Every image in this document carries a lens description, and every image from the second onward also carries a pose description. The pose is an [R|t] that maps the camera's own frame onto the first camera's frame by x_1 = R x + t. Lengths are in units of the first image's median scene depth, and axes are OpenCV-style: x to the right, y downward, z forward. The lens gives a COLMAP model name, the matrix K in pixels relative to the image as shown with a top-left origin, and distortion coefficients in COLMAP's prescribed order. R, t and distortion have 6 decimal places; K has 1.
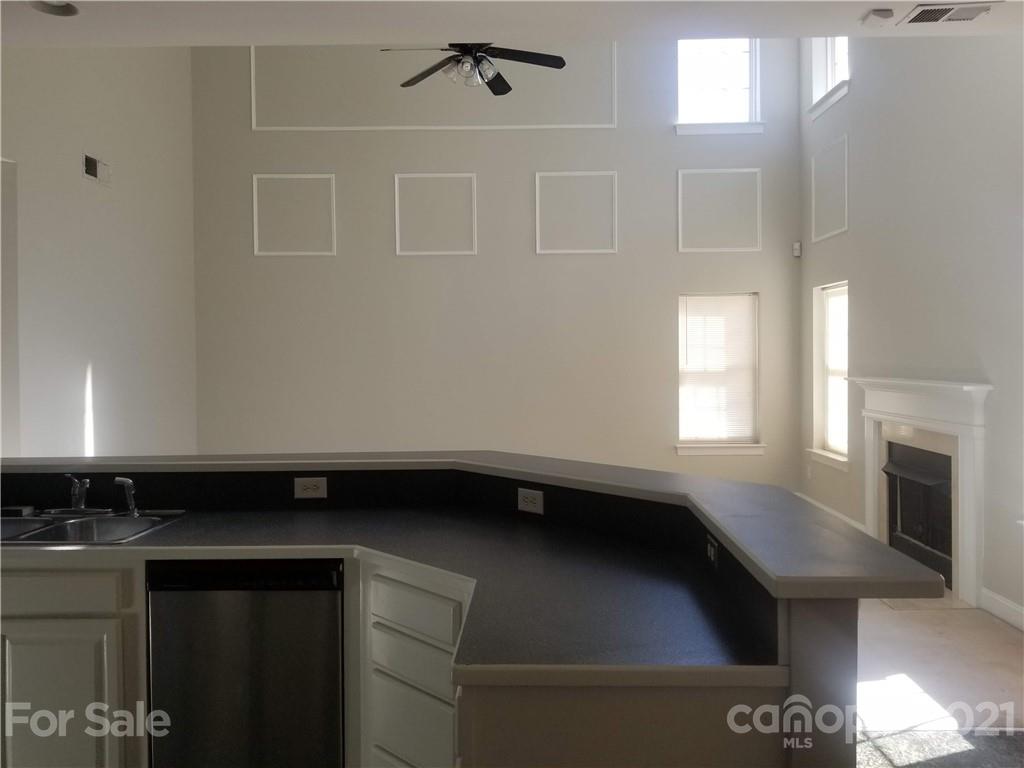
lens RADIAL K [[817.9, 0, 512.0], [0, 817.9, 384.0], [0, 0, 1]] dist [0.040071, -0.004444]
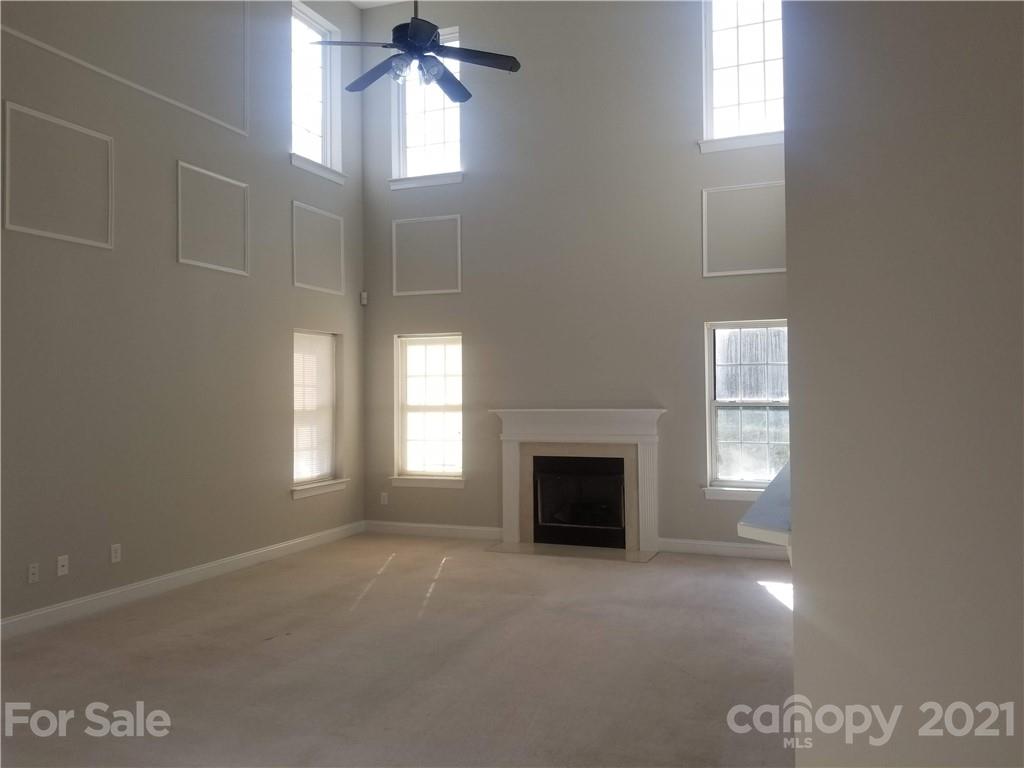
lens RADIAL K [[841.5, 0, 512.0], [0, 841.5, 384.0], [0, 0, 1]] dist [0.169836, -0.001730]
pose [[0.344596, 0.015264, 0.938627, -0.651081], [0.040142, 0.998714, -0.030979, -0.005596], [-0.937893, 0.048354, 0.343540, 0.428536]]
